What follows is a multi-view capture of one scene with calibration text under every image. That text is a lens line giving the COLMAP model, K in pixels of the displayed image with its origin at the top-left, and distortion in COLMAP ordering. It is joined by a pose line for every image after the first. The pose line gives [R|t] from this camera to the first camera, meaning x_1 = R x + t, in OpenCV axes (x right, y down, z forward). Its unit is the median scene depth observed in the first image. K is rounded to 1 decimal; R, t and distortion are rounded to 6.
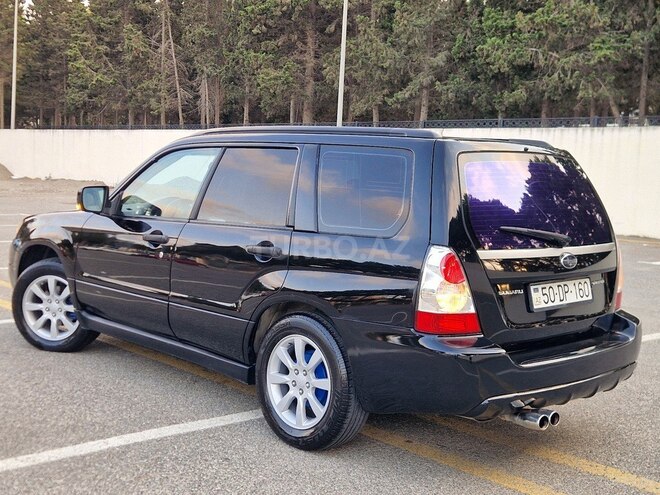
lens RADIAL K [[910.1, 0, 317.9], [0, 910.1, 245.1], [0, 0, 1]] dist [0.083563, -0.047583]
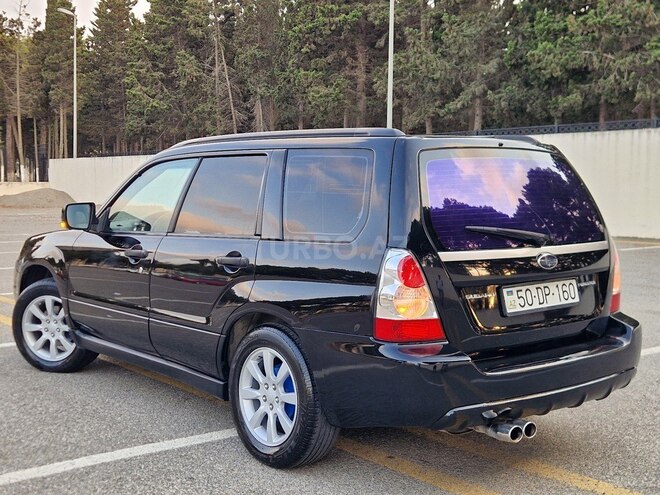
lens RADIAL K [[910.1, 0, 317.9], [0, 910.1, 245.1], [0, 0, 1]] dist [0.083563, -0.047583]
pose [[0.995958, -0.034324, -0.083006, 0.097352], [0.032622, 0.999230, -0.021778, 0.011272], [0.083690, 0.018983, 0.996311, 0.037670]]
